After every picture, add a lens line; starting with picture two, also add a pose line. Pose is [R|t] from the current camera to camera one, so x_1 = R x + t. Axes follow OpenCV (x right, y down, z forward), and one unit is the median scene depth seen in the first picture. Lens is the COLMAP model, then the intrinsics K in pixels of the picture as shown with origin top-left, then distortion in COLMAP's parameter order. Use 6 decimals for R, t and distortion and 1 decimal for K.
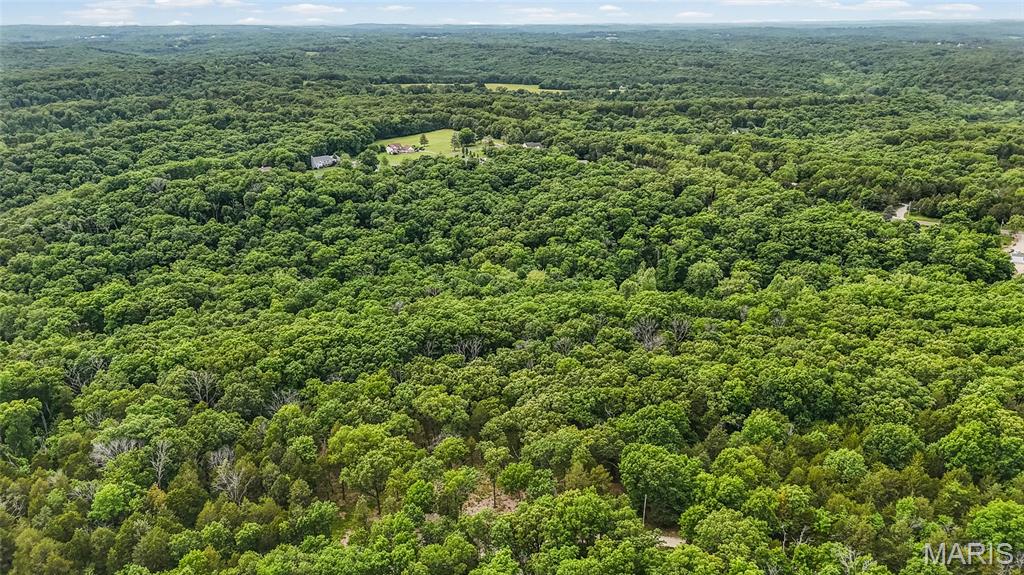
lens RADIAL K [[756.0, 0, 513.5], [0, 756.0, 284.3], [0, 0, 1]] dist [0.083082, -0.075617]
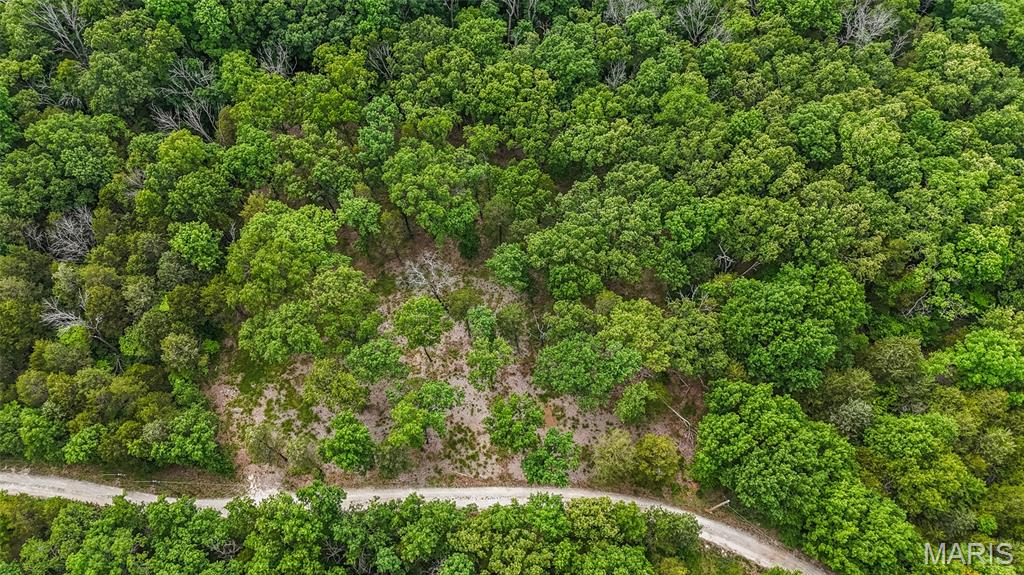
lens RADIAL K [[756.0, 0, 512.1], [0, 756.0, 293.4], [0, 0, 1]] dist [0.083082, -0.075617]
pose [[0.978028, 0.188875, -0.088246, 0.025840], [-0.068699, 0.691646, 0.718962, -0.174261], [0.196829, -0.697102, 0.689425, 0.497539]]
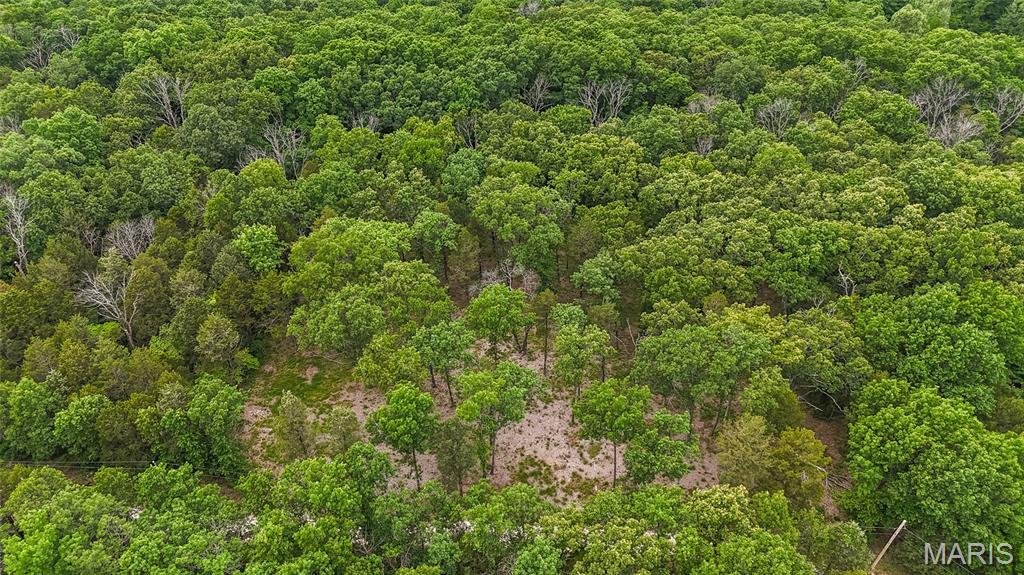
lens RADIAL K [[756.0, 0, 510.3], [0, 756.0, 294.9], [0, 0, 1]] dist [0.083082, -0.075617]
pose [[0.960761, 0.191318, -0.200839, 0.017734], [-0.105429, 0.921595, 0.373560, 0.015557], [0.256561, -0.337728, 0.905603, 0.435756]]
